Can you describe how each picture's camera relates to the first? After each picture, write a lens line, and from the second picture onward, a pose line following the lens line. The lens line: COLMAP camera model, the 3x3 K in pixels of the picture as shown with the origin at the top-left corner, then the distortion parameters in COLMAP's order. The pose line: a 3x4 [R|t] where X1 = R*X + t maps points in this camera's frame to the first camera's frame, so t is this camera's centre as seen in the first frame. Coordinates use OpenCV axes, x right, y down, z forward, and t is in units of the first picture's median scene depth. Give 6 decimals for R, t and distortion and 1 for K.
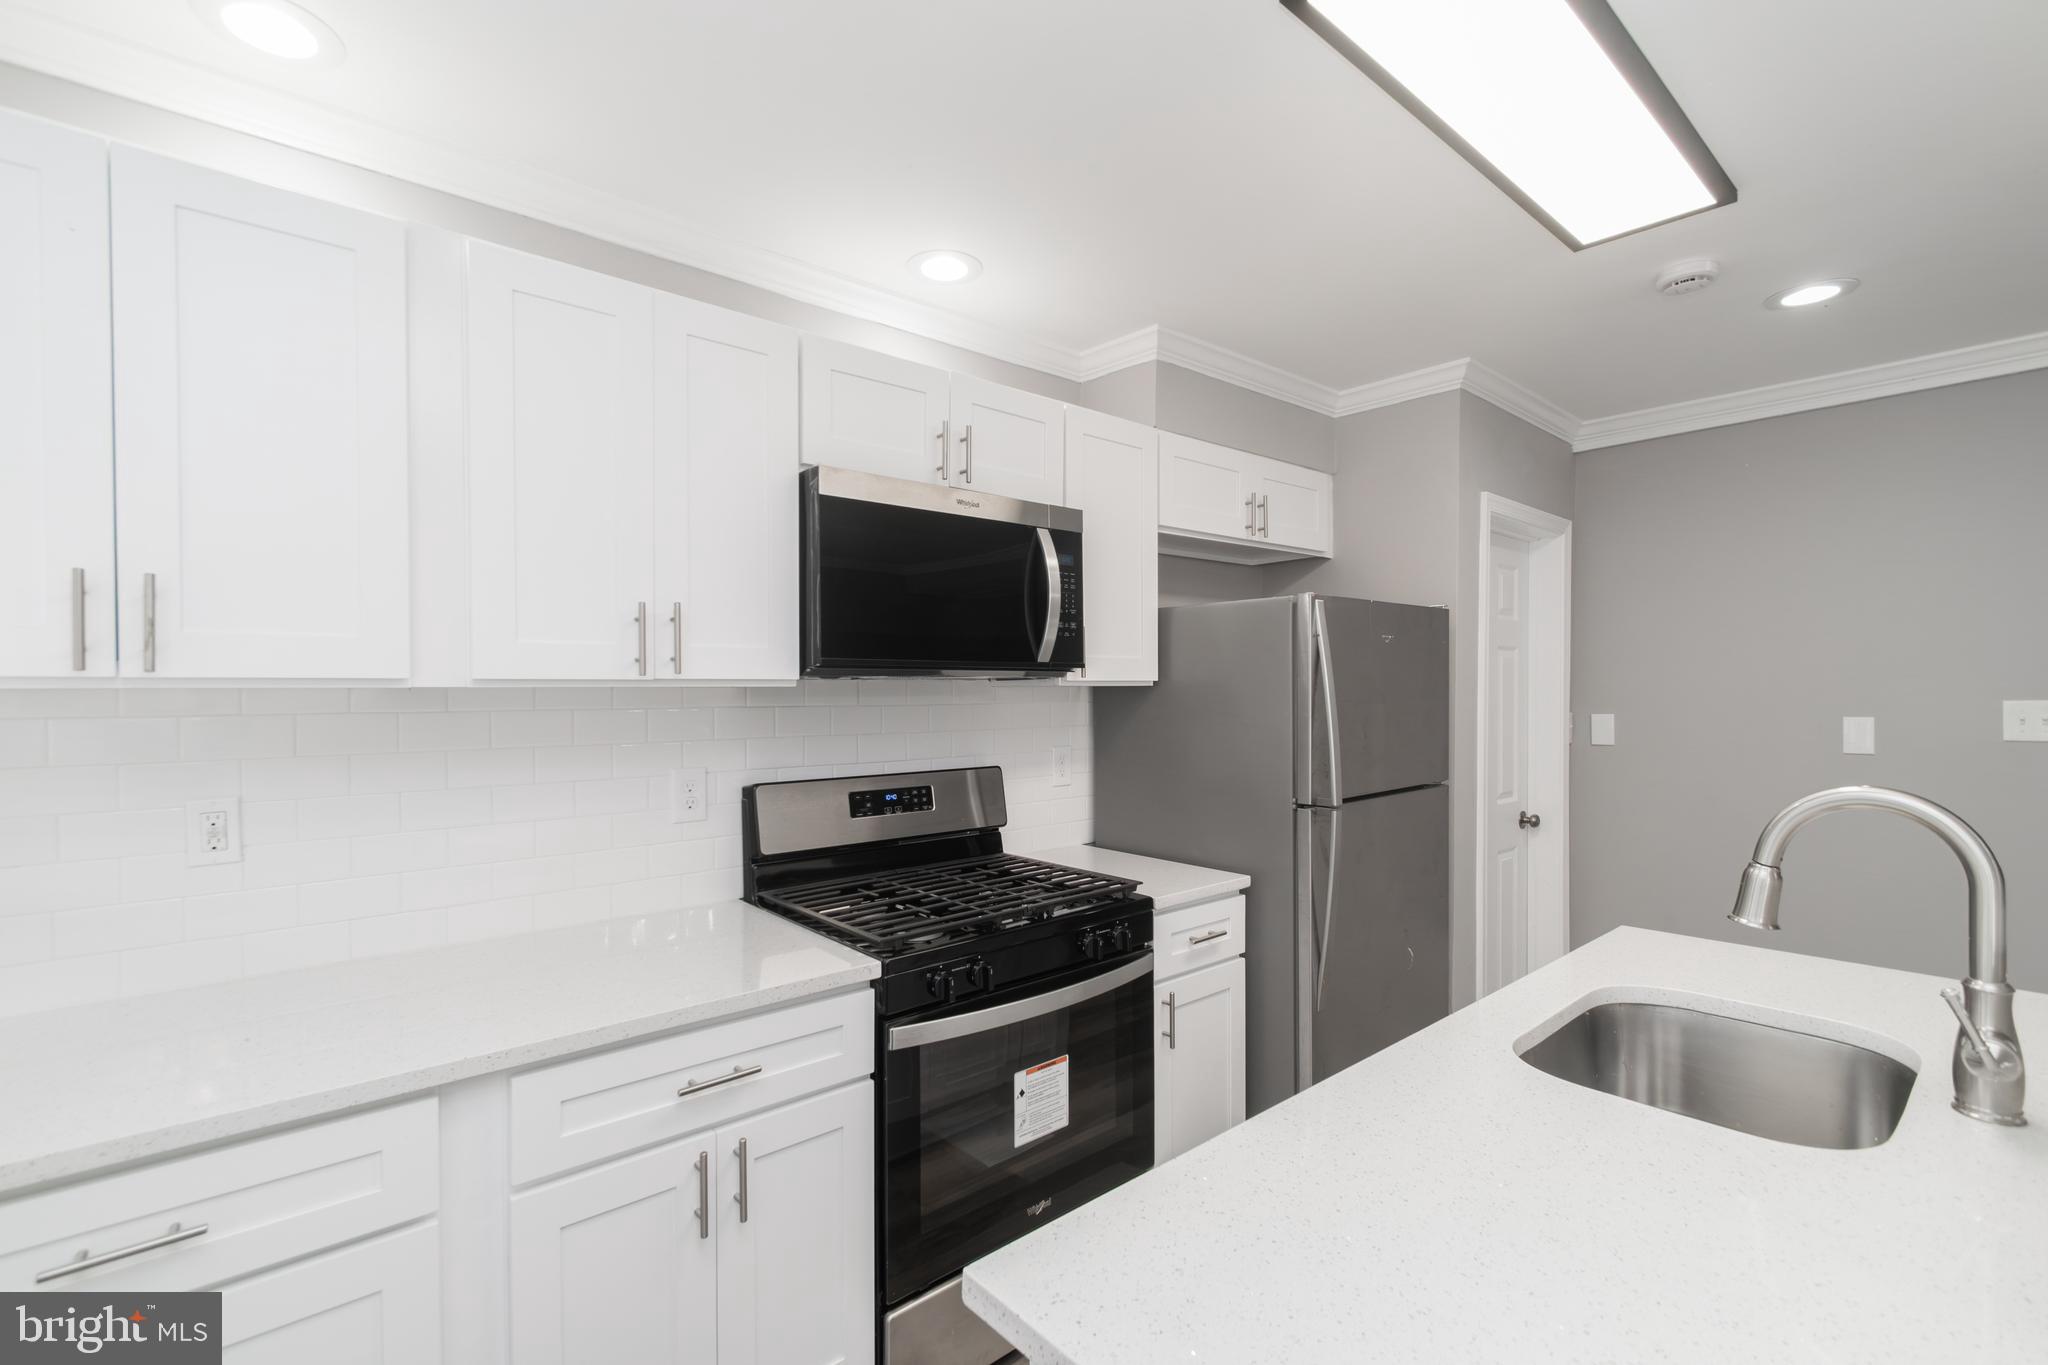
lens RADIAL K [[900.7, 0, 997.9], [0, 900.7, 702.5], [0, 0, 1]] dist [0.006809, -0.006075]
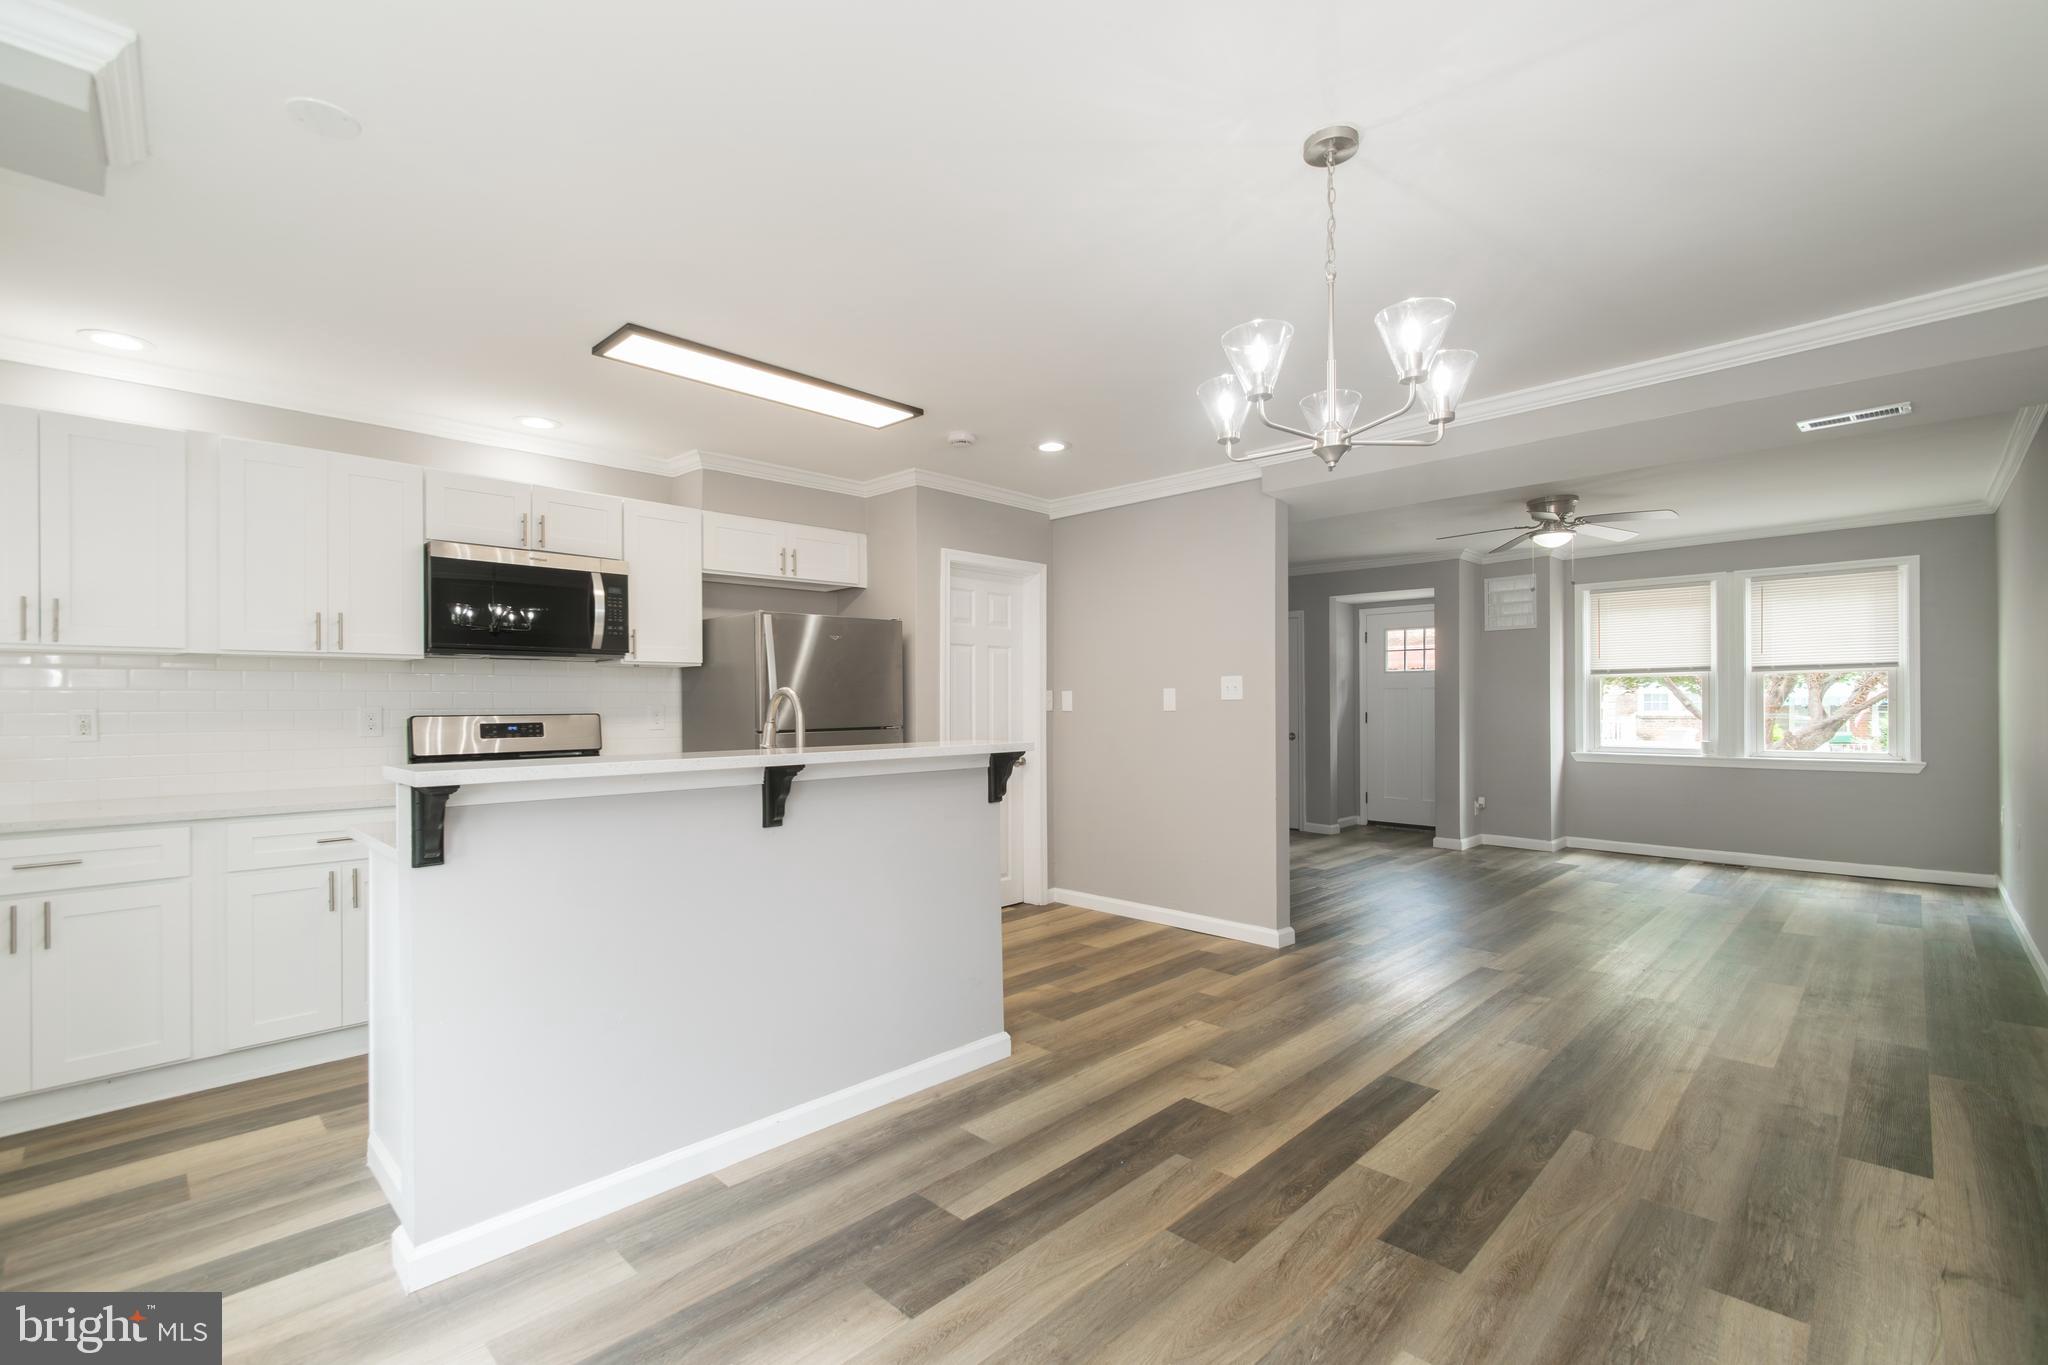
lens RADIAL K [[900.7, 0, 1008.2], [0, 900.7, 708.7], [0, 0, 1]] dist [0.006809, -0.006075]
pose [[0.996097, -0.002044, 0.088237, 0.686083], [0.002858, 0.999954, -0.009102, 0.088836], [-0.088215, 0.009318, 0.996058, -0.806363]]
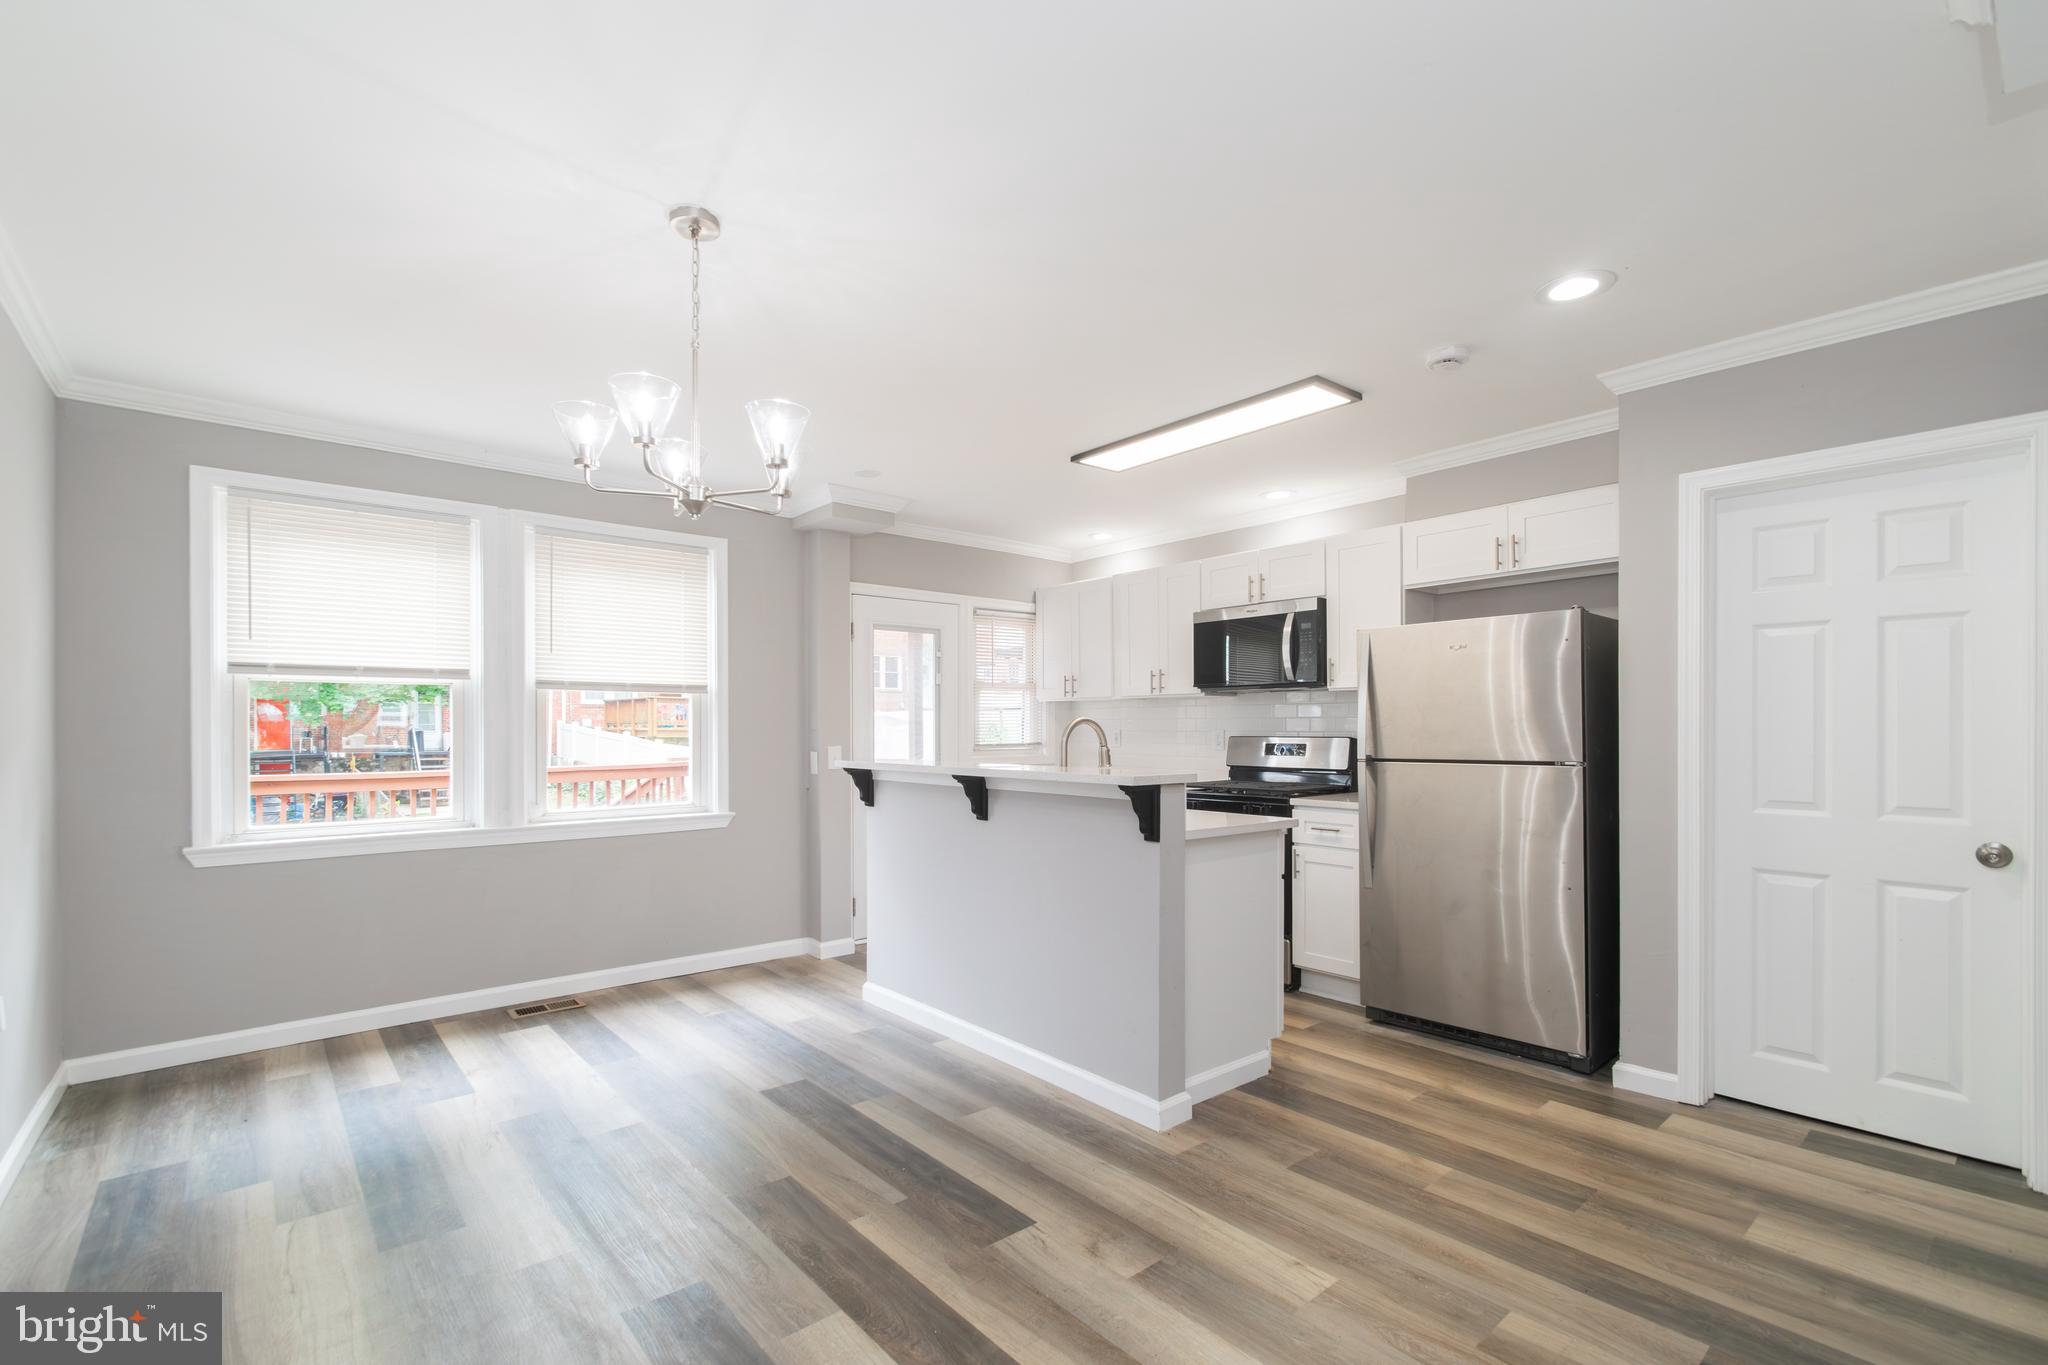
lens RADIAL K [[900.7, 0, 1006.7], [0, 900.7, 724.8], [0, 0, 1]] dist [0.006809, -0.006075]
pose [[0.001370, 0.000484, -0.999999, 2.026830], [-0.012610, 0.999920, 0.000467, 0.061145], [0.999920, 0.012610, 0.001376, 0.361765]]
